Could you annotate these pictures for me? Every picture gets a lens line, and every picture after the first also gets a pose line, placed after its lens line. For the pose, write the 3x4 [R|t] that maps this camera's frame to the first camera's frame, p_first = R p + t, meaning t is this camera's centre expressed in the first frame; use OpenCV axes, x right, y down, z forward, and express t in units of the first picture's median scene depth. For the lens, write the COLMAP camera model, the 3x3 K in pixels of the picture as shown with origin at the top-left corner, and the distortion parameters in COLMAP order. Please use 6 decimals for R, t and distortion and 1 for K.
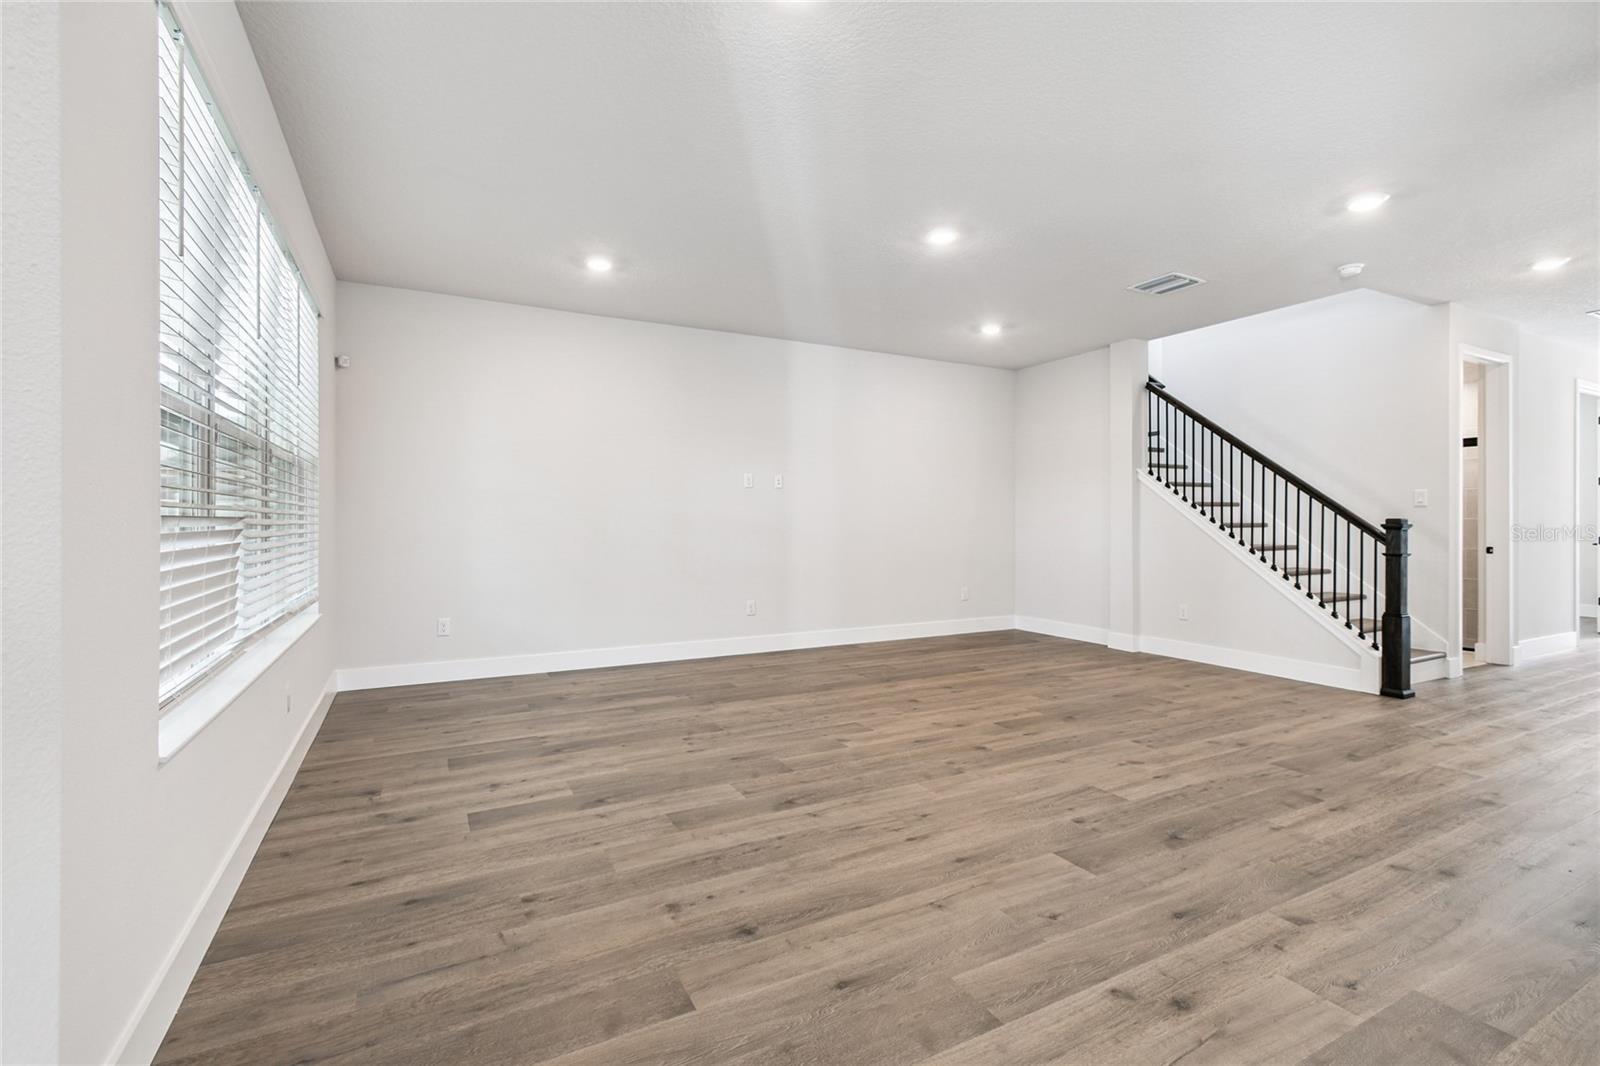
lens RADIAL K [[711.8, 0, 798.7], [0, 711.8, 523.4], [0, 0, 1]] dist [-0.000157, -0.000324]
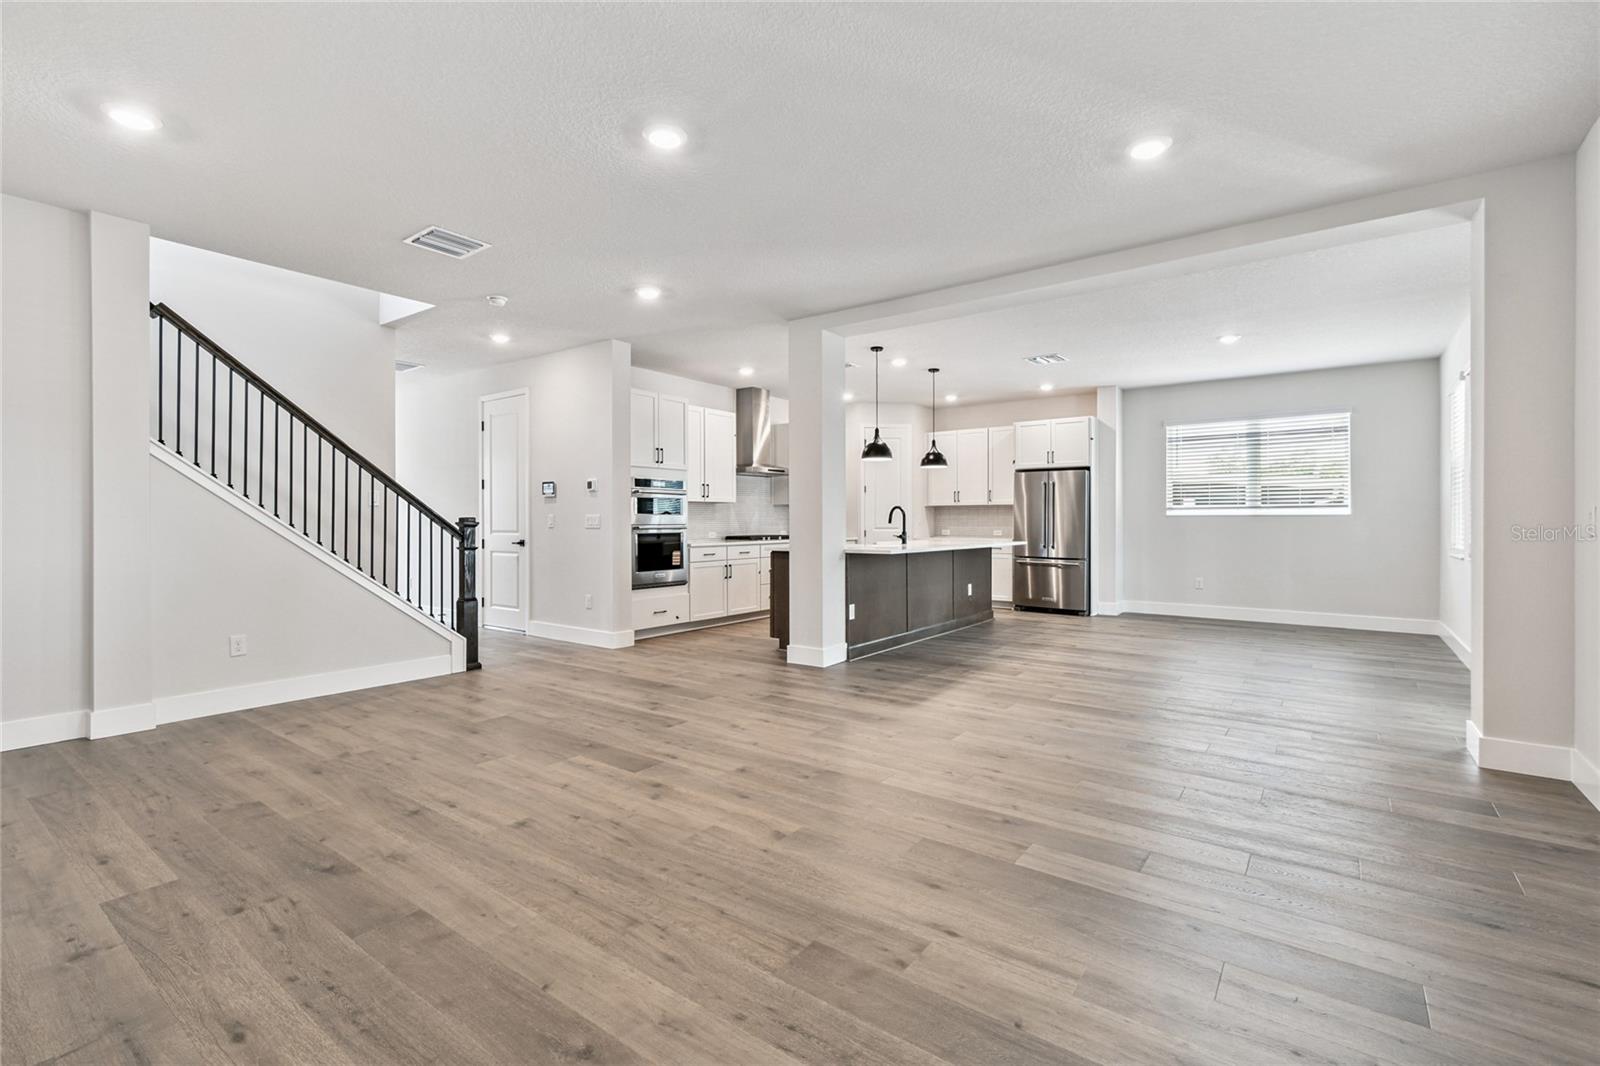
lens RADIAL K [[711.8, 0, 798.7], [0, 711.8, 523.4], [0, 0, 1]] dist [-0.000157, -0.000324]
pose [[-0.427267, -0.005636, 0.904108, -0.551803], [0.000449, 0.999979, 0.006446, -0.004035], [-0.904125, 0.003160, -0.427255, 1.231368]]
